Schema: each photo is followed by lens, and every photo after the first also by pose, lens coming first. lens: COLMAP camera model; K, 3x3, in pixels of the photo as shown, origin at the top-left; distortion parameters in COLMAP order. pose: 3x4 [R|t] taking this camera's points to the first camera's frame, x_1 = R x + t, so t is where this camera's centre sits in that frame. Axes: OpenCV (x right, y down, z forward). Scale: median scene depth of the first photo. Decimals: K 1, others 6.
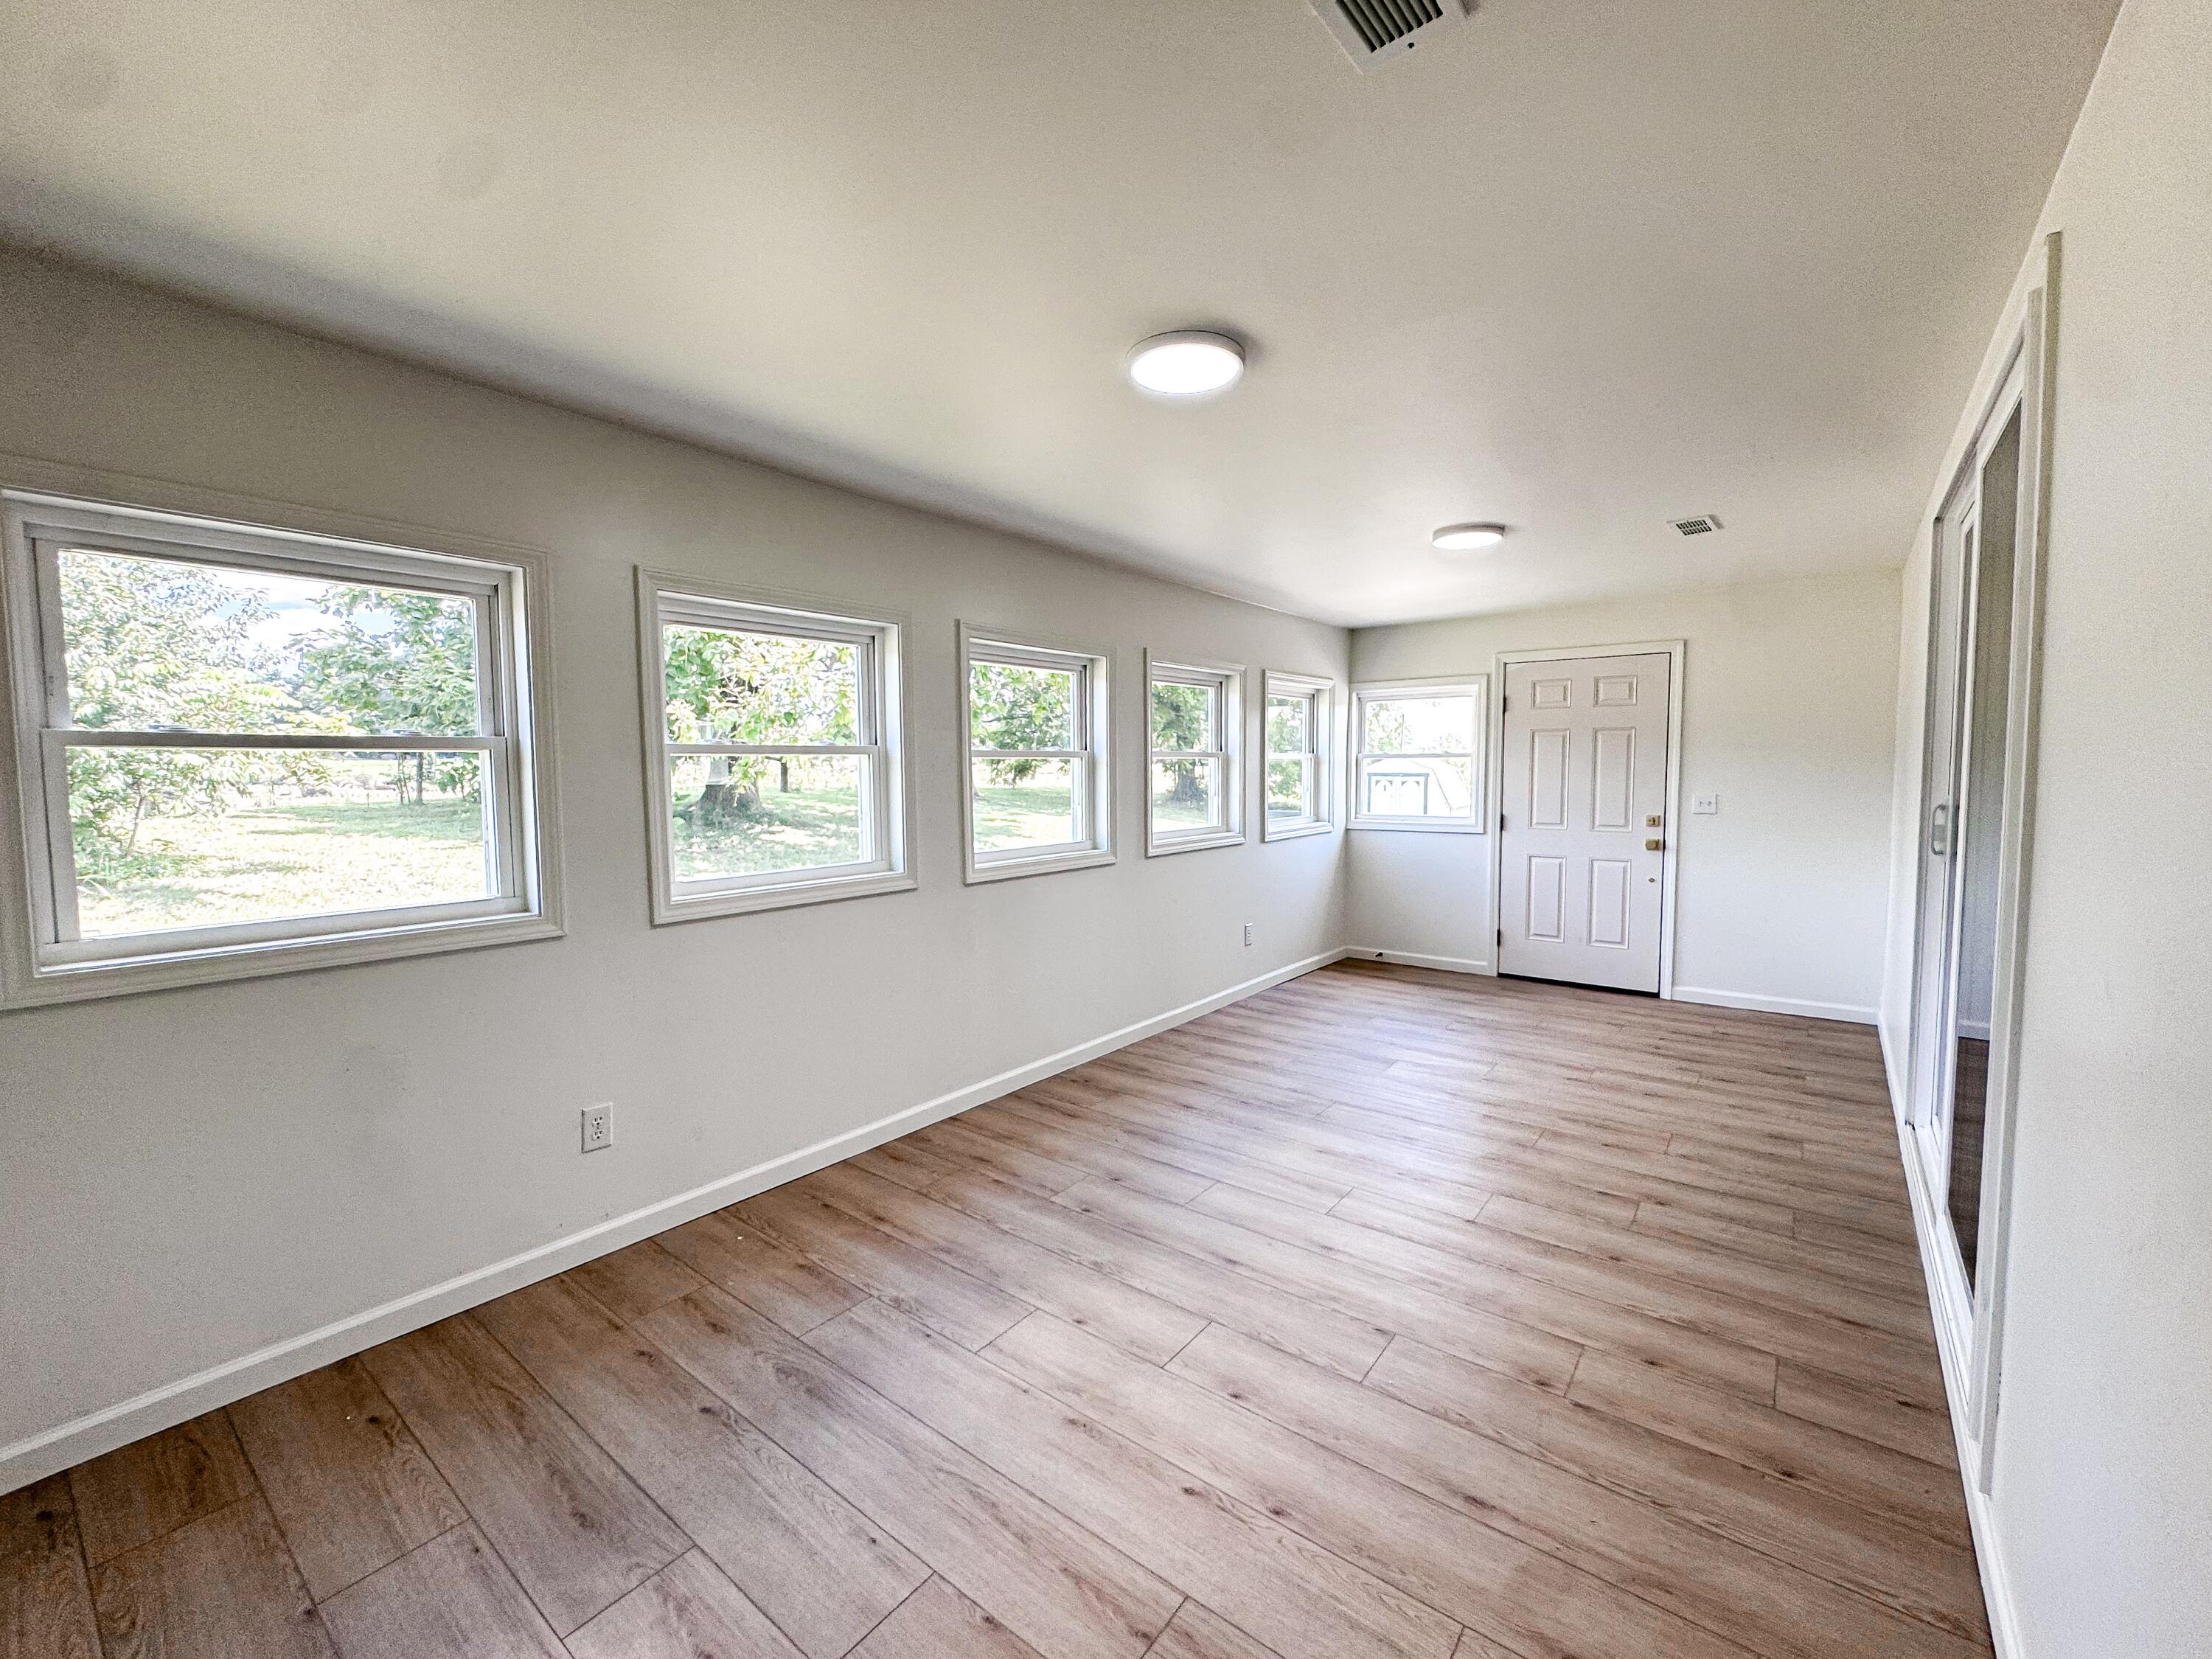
lens RADIAL K [[911.3, 0, 1105.6], [0, 911.3, 828.1], [0, 0, 1]] dist [-0.003529, 0.001031]
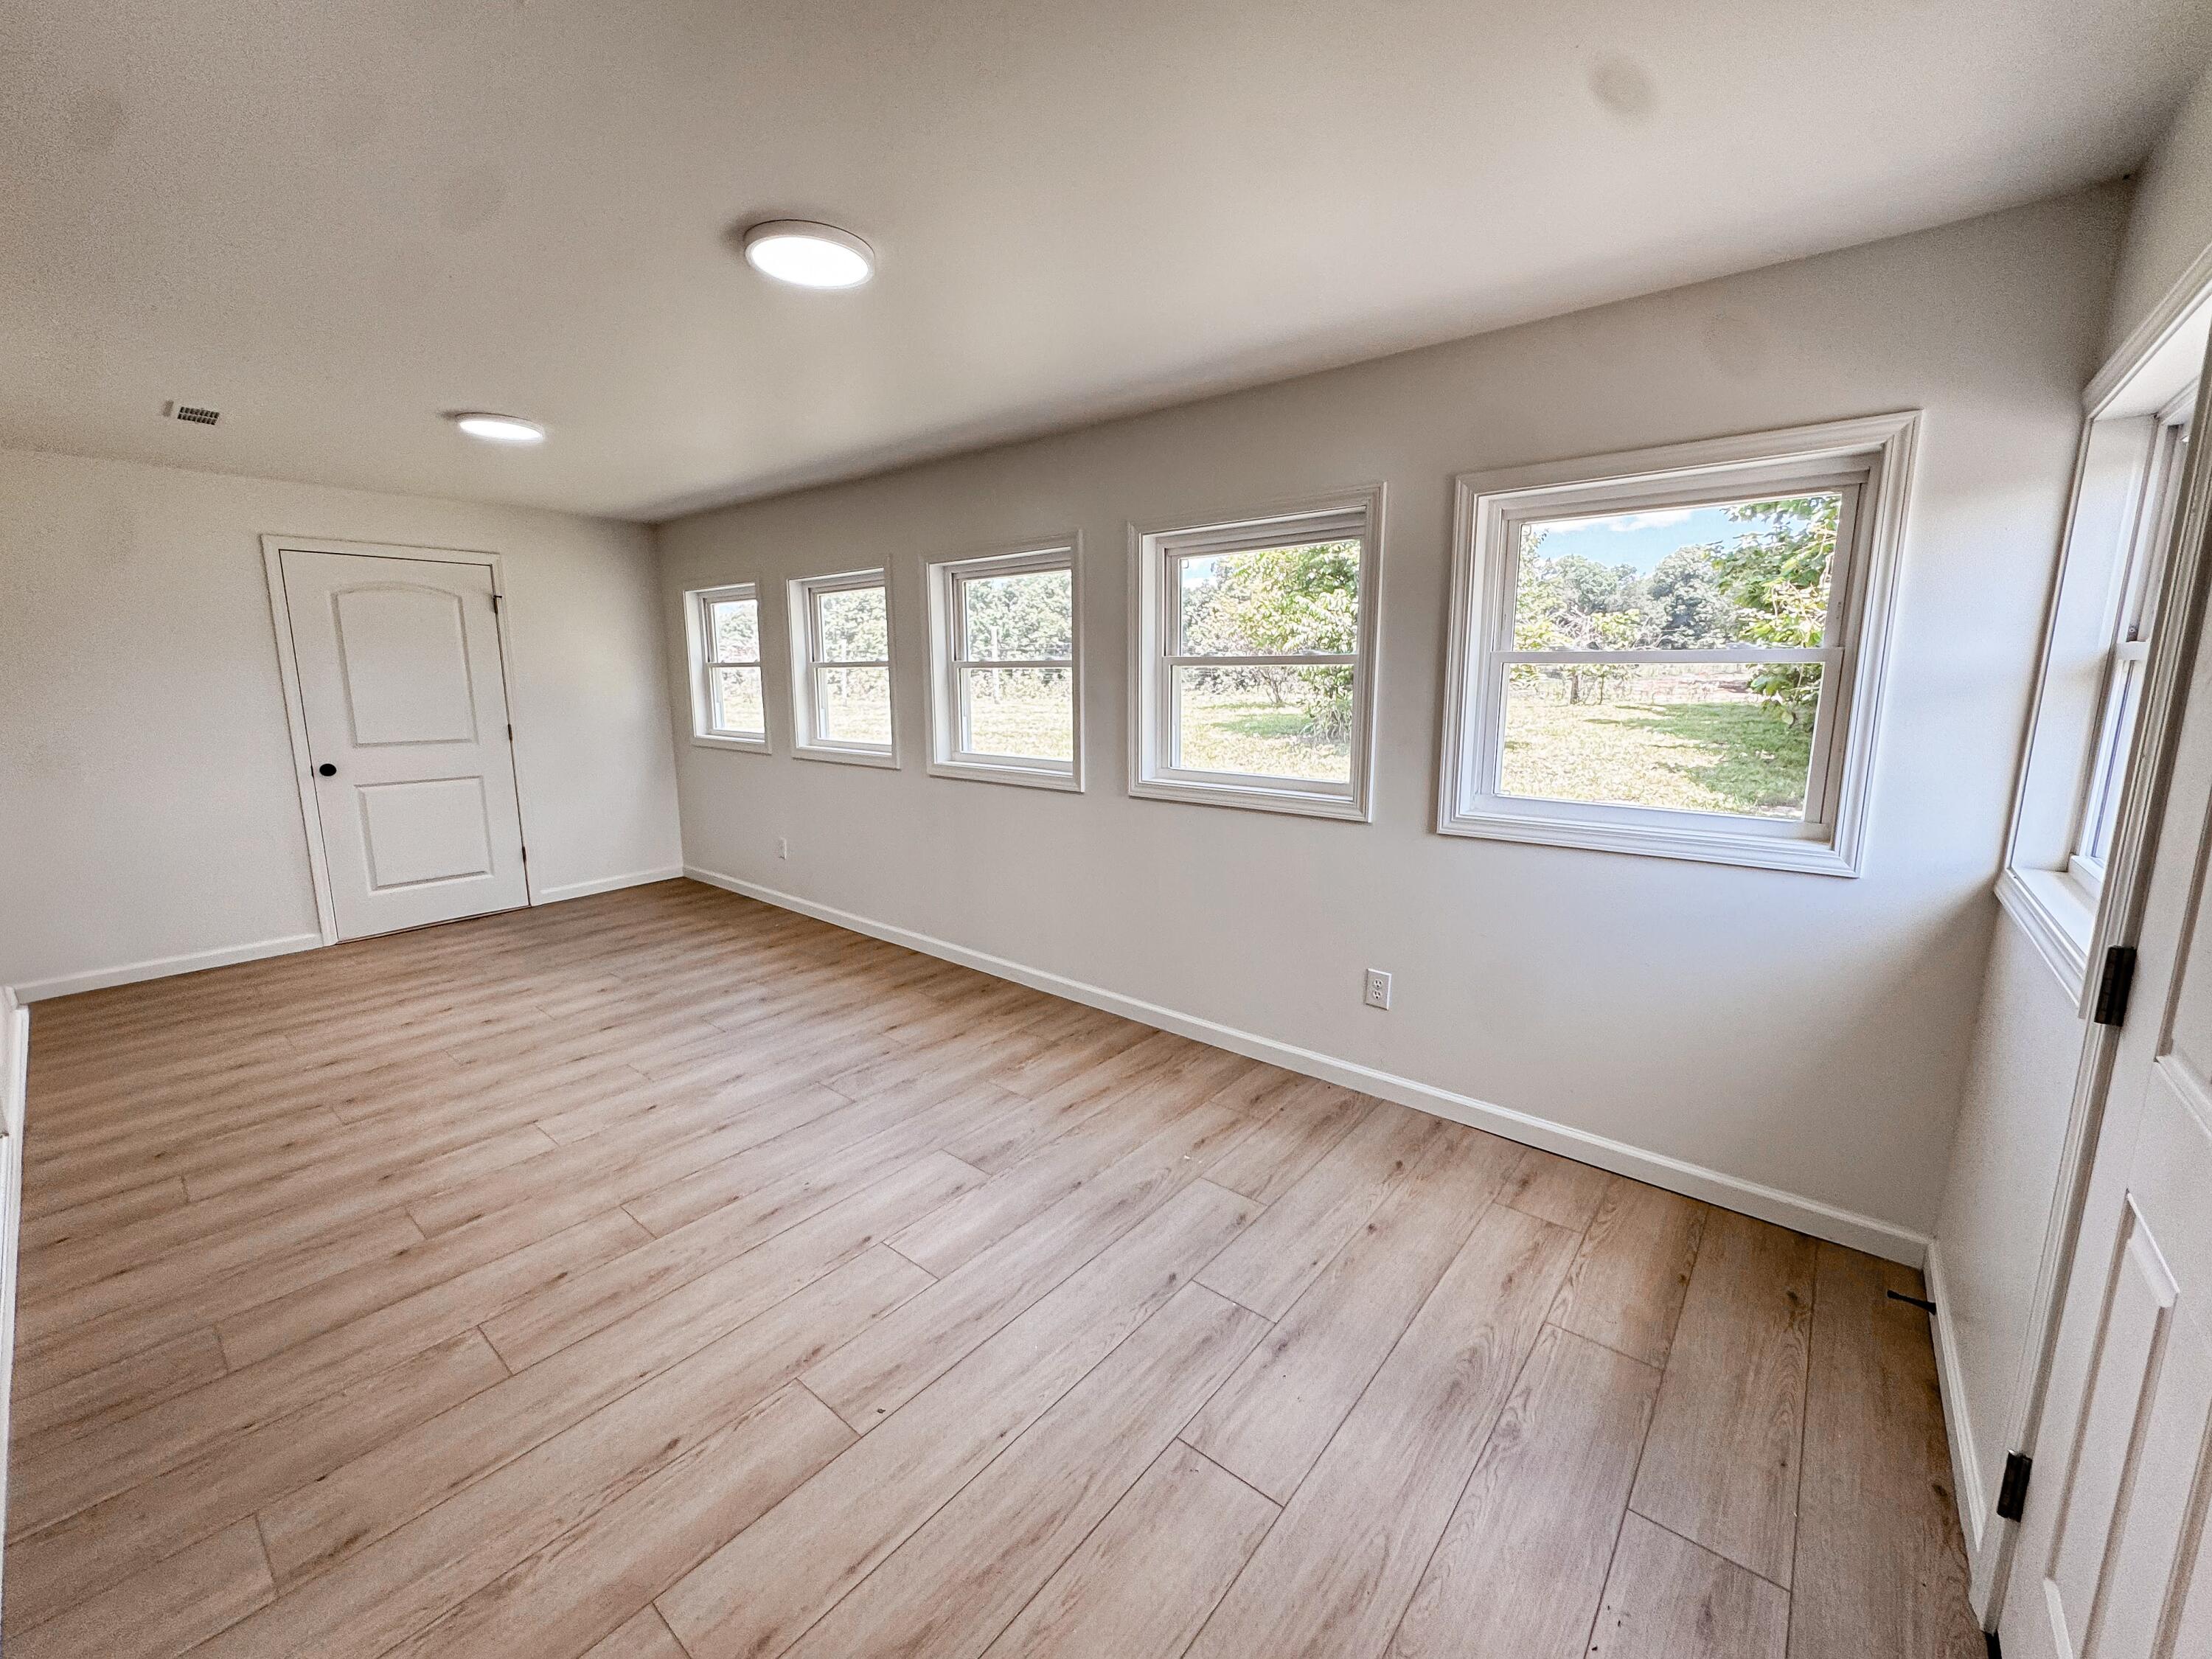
lens RADIAL K [[911.3, 0, 1105.6], [0, 911.3, 828.1], [0, 0, 1]] dist [-0.003529, 0.001031]
pose [[-0.044313, 0.178126, -0.983009, 1.138341], [-0.065526, 0.981339, 0.180777, -0.108032], [0.996866, 0.072423, -0.031814, 1.417157]]
